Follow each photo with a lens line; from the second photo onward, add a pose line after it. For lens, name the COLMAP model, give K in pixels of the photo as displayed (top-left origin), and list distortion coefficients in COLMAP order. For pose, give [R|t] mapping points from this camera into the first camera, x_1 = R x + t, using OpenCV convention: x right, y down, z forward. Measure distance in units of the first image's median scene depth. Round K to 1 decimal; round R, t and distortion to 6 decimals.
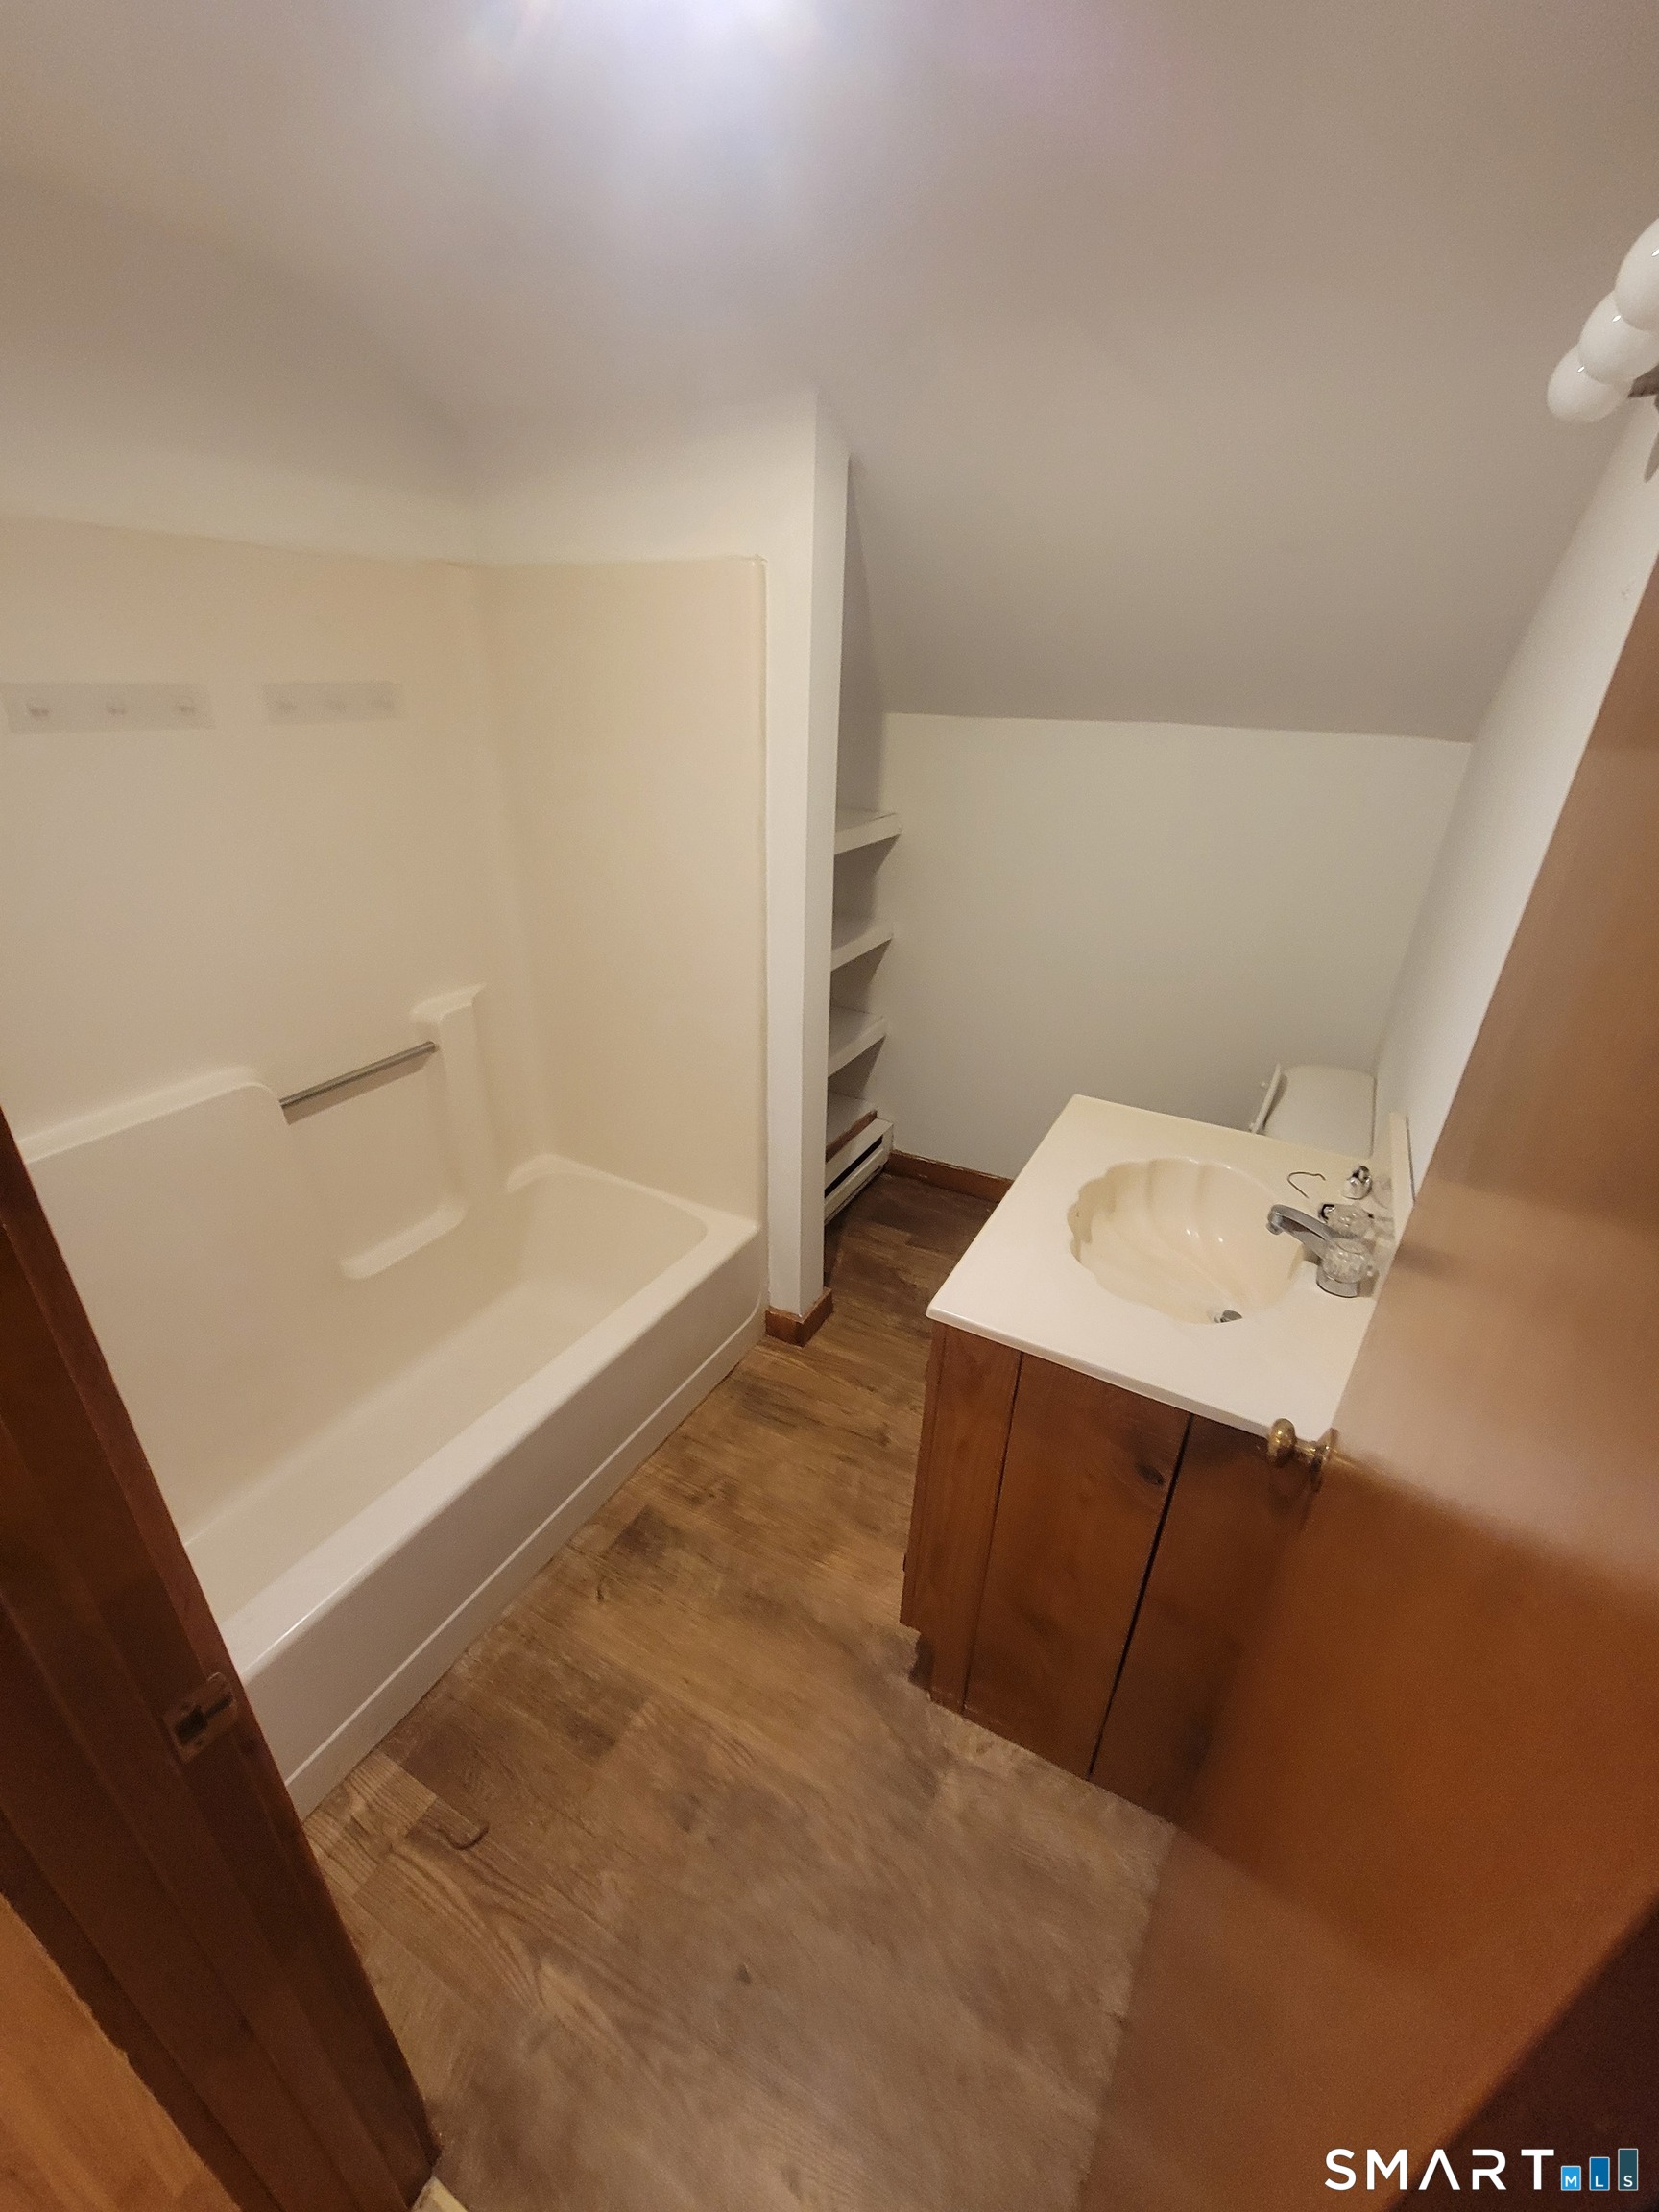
lens RADIAL K [[901.1, 0, 834.8], [0, 901.1, 1111.5], [0, 0, 1]] dist [0.001915, -0.001072]
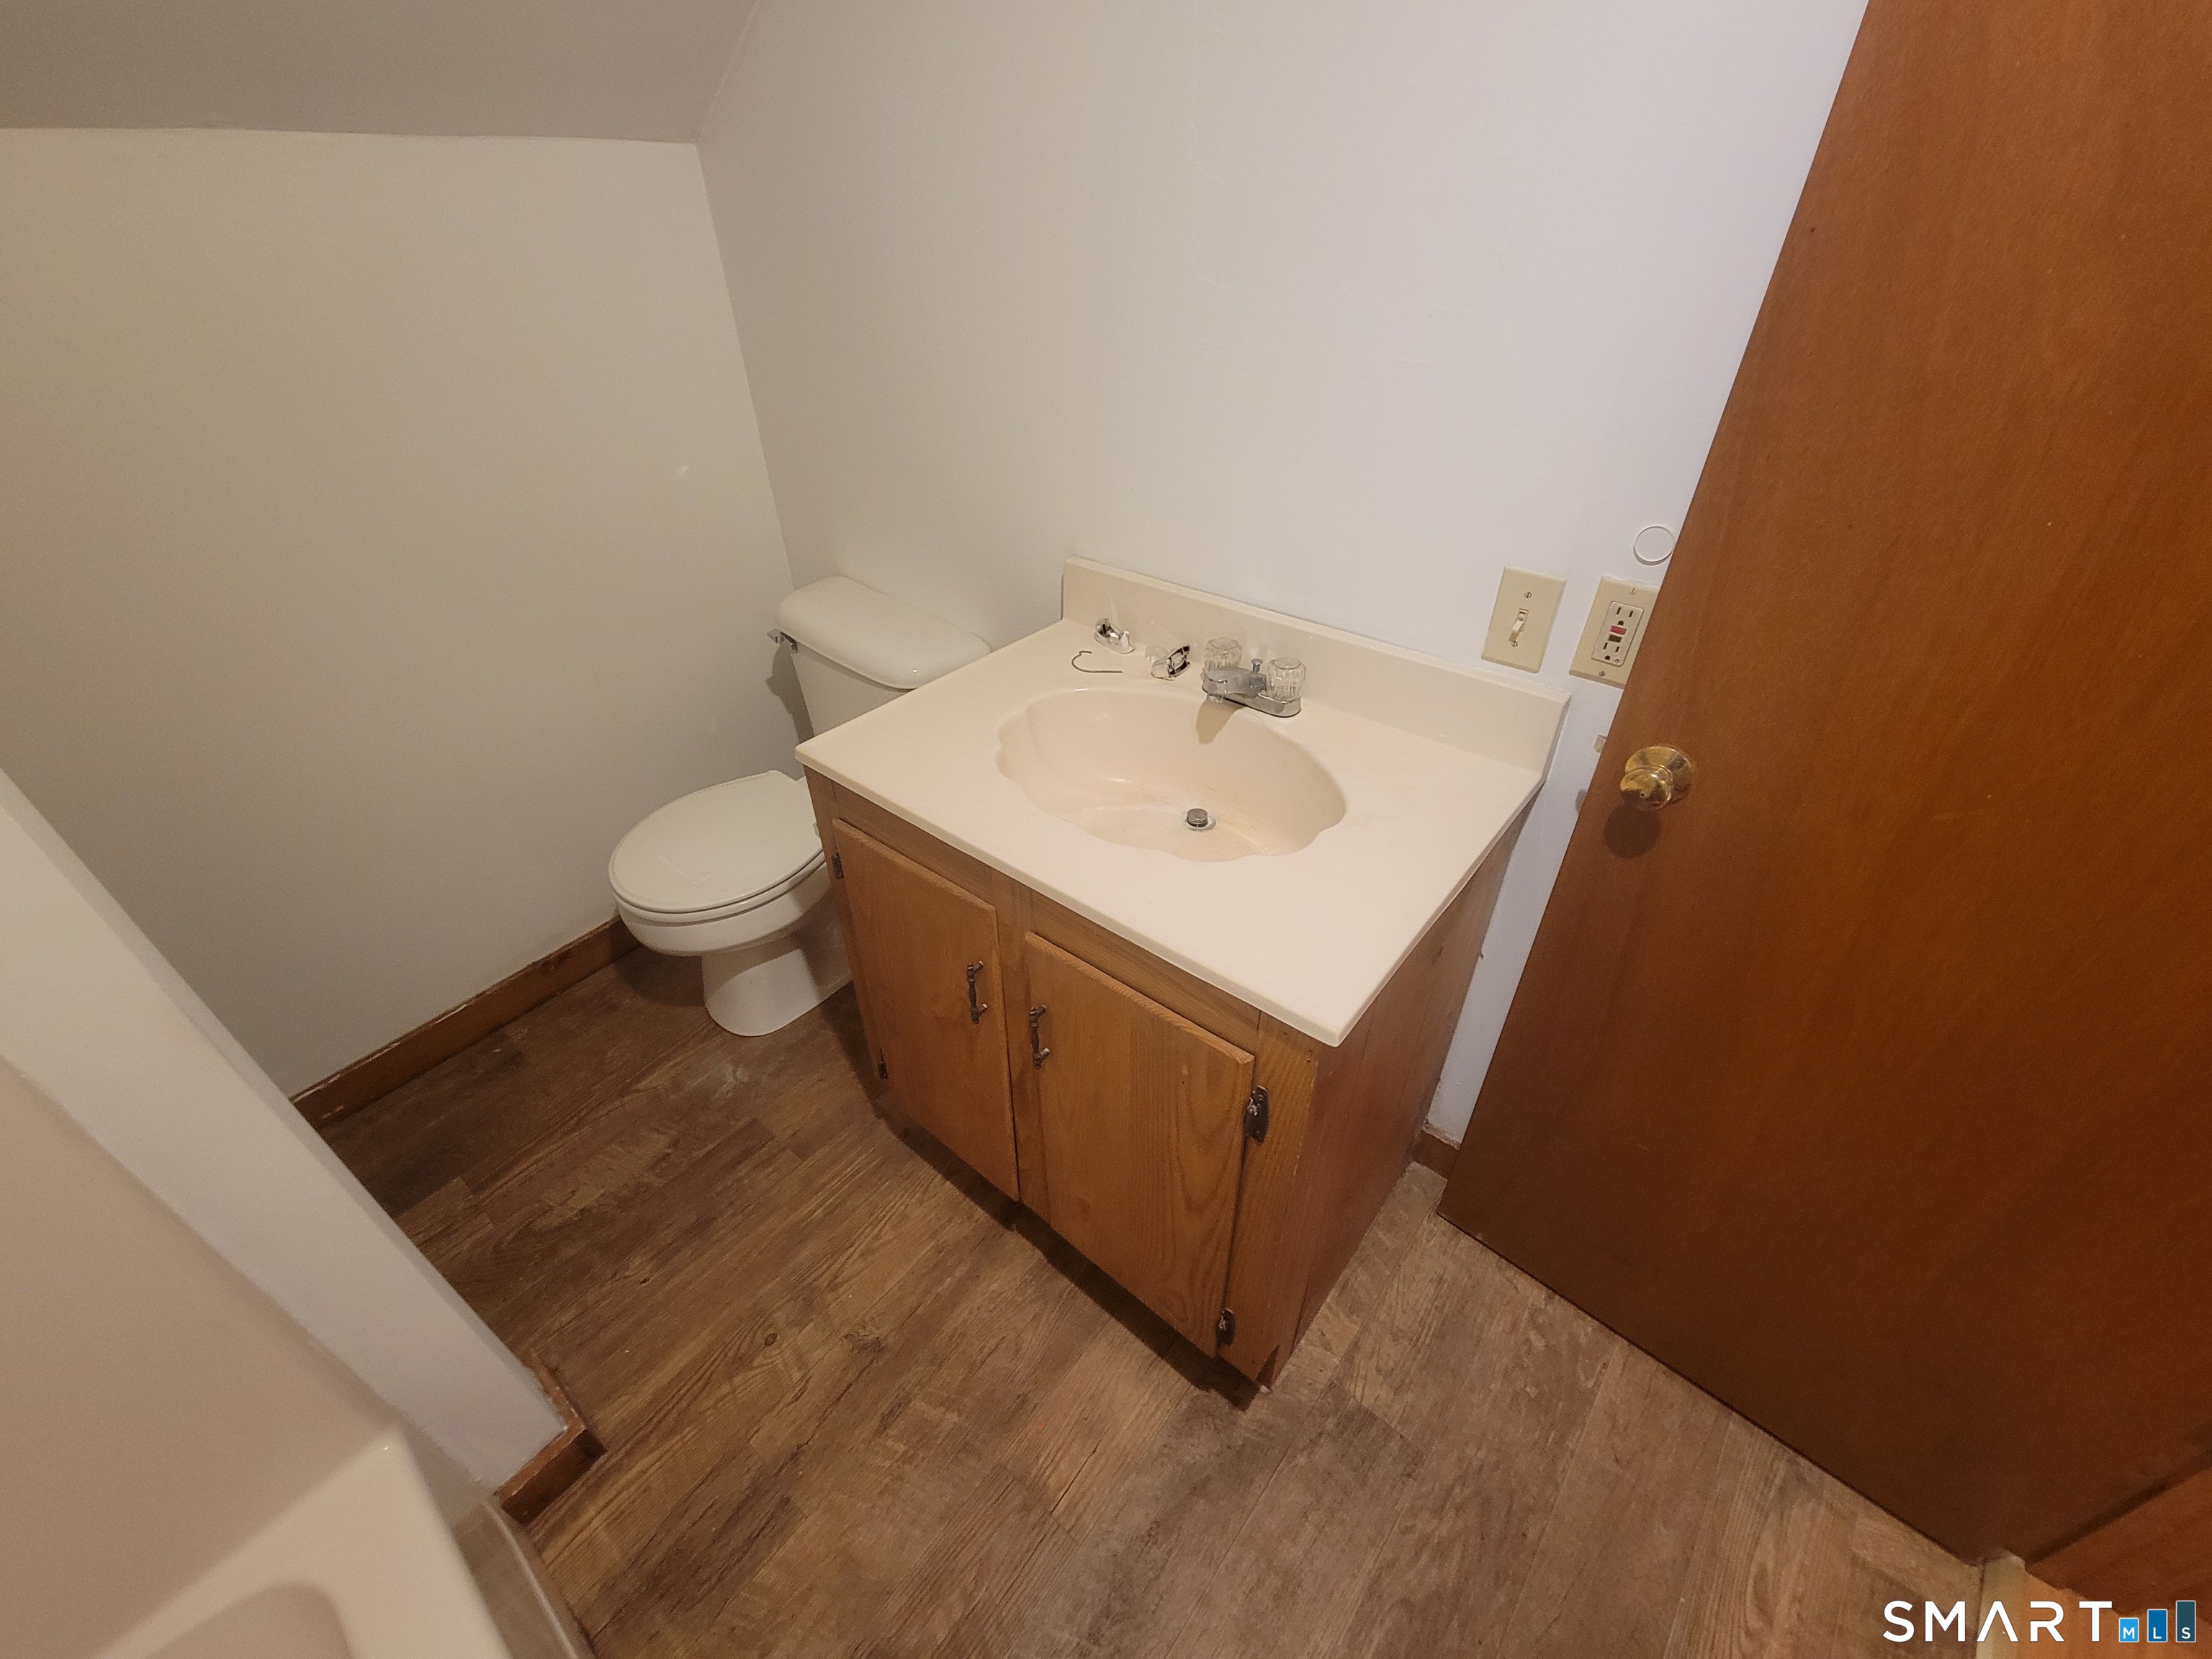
lens RADIAL K [[901.1, 0, 1111.0], [0, 901.1, 833.7], [0, 0, 1]] dist [0.001915, -0.001072]
pose [[0.195818, -0.603074, 0.773277, -0.208674], [0.449454, 0.756037, 0.475814, -0.165360], [-0.871577, 0.254380, 0.419100, 0.514218]]
